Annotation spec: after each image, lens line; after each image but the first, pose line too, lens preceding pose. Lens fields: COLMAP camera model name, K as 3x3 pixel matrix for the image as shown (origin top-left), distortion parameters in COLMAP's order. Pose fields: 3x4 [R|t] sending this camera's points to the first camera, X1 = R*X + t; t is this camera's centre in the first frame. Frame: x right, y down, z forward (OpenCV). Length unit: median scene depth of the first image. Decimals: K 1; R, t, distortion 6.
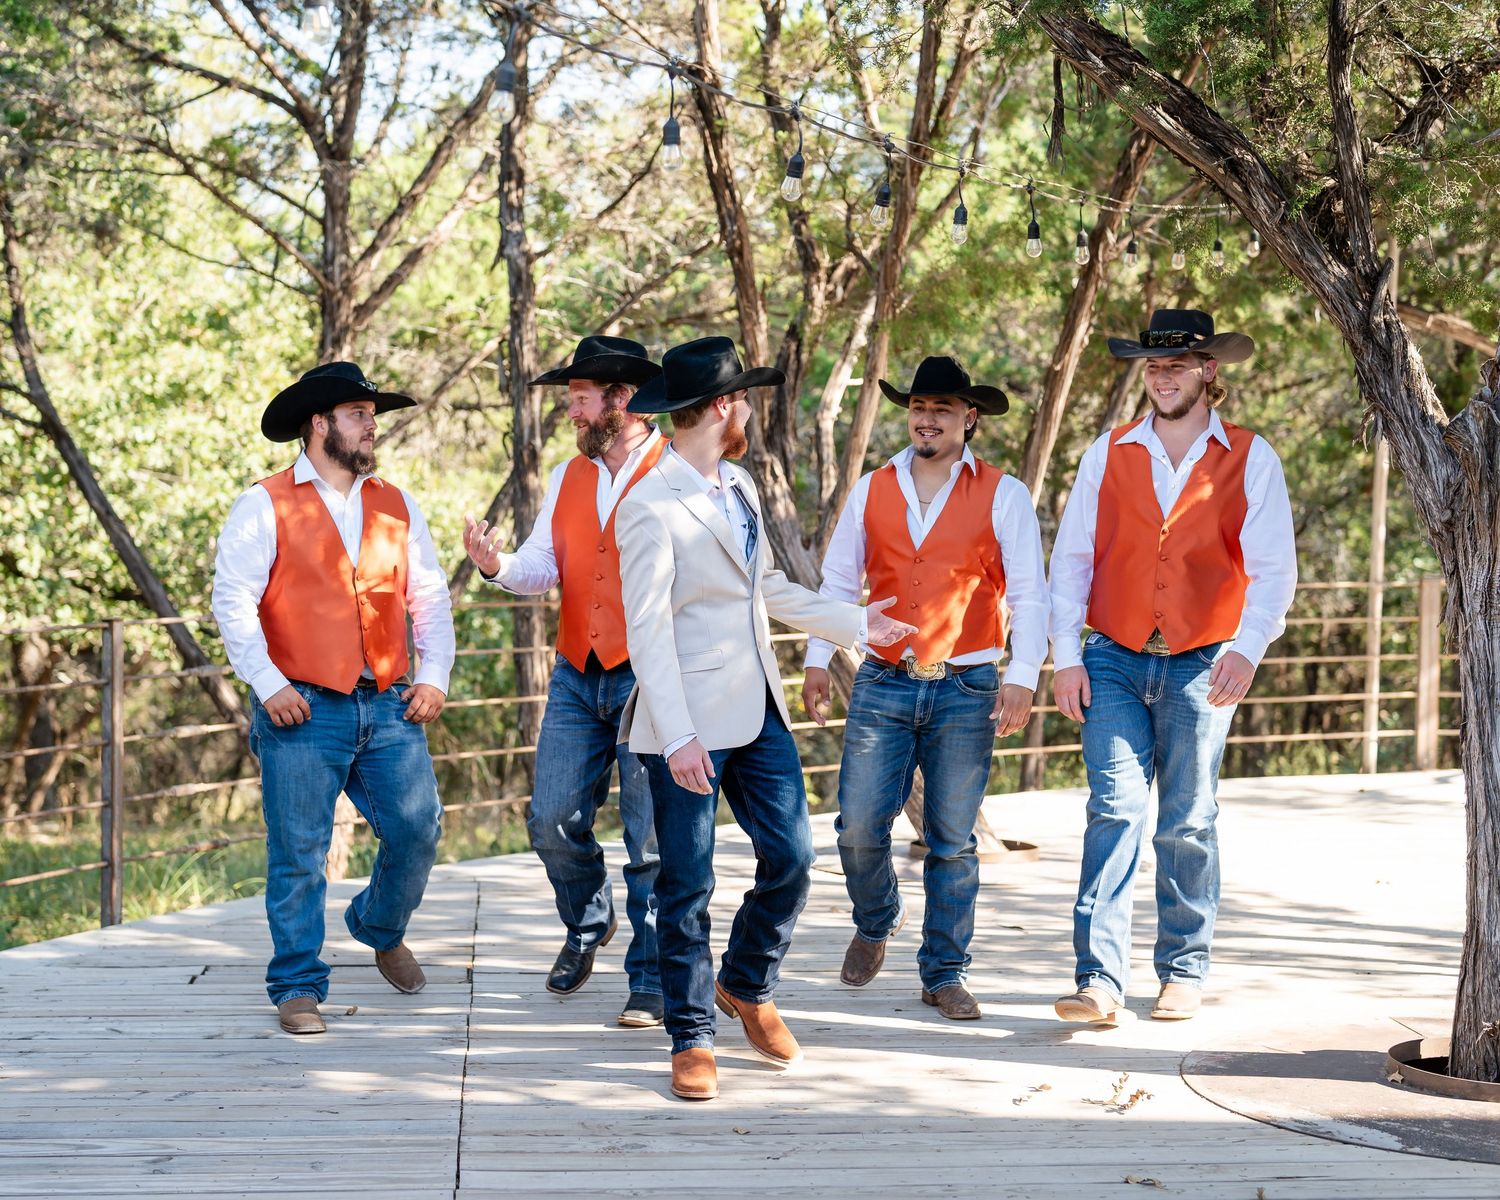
lens RADIAL K [[2786.2, 0, 667.7], [0, 2786.2, 599.0], [0, 0, 1]] dist [0.033598, -0.043510]
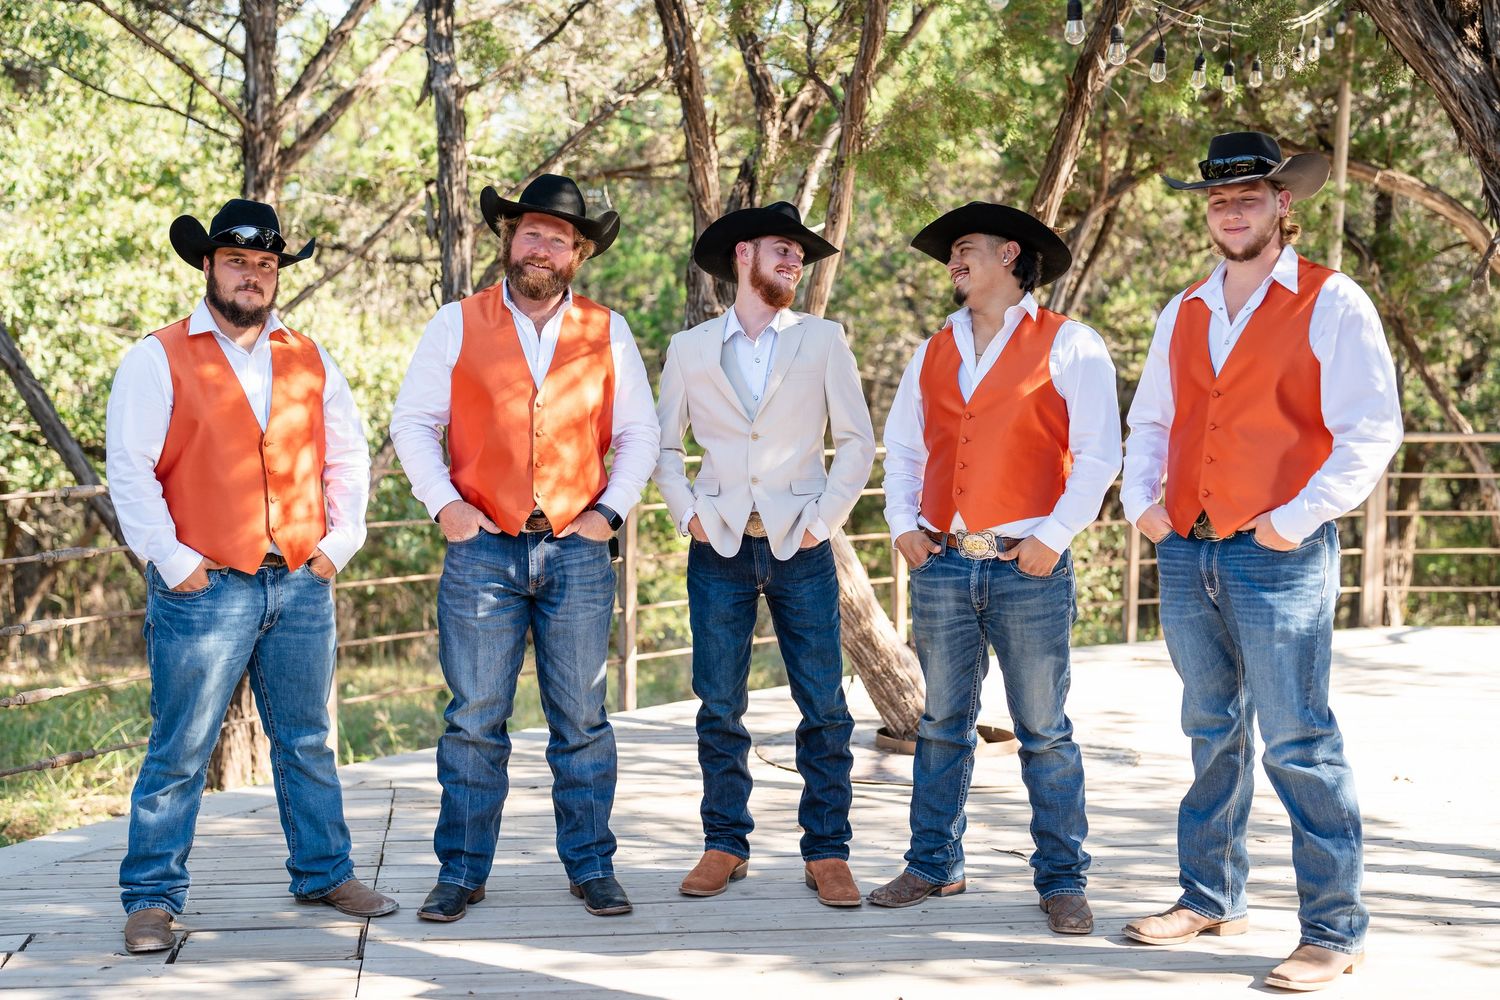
lens RADIAL K [[2300.5, 0, 792.1], [0, 2300.5, 500.7], [0, 0, 1]] dist [-0.007209, -0.000711]
pose [[0.997054, -0.002233, 0.076669, 0.001403], [0.000121, 0.999621, 0.027535, -0.006962], [-0.076701, -0.027445, 0.996676, 0.205238]]
